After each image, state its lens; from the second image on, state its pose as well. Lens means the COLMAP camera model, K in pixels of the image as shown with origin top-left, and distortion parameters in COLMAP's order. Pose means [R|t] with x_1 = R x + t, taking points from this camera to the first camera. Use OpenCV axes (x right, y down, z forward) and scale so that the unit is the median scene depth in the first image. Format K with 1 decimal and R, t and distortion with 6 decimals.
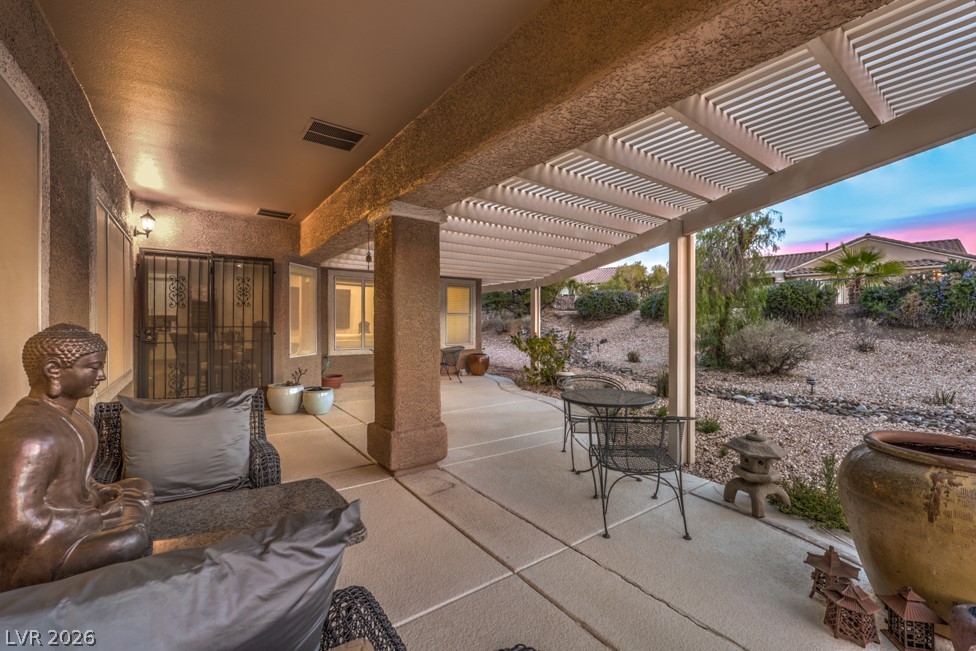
lens RADIAL K [[404.6, 0, 486.8], [0, 404.6, 320.8], [0, 0, 1]] dist [-0.001103, -0.000266]
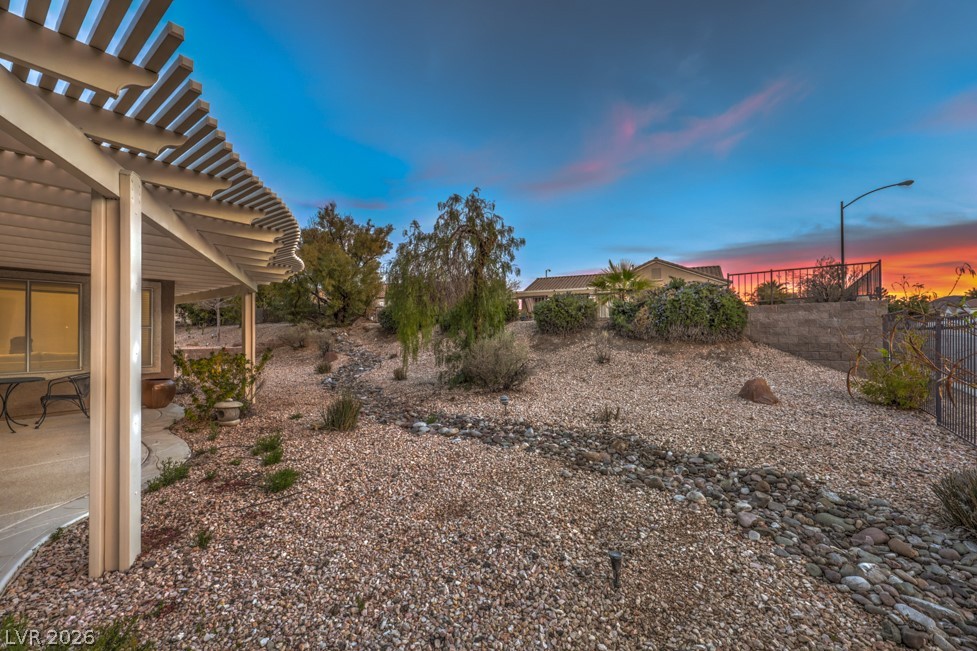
lens RADIAL K [[405.0, 0, 488.9], [0, 405.0, 331.0], [0, 0, 1]] dist [-0.001103, -0.000266]
pose [[0.954952, -0.002493, 0.296750, 0.335232], [0.004276, 0.999976, -0.005360, -0.001770], [-0.296730, 0.006387, 0.954940, 0.095502]]
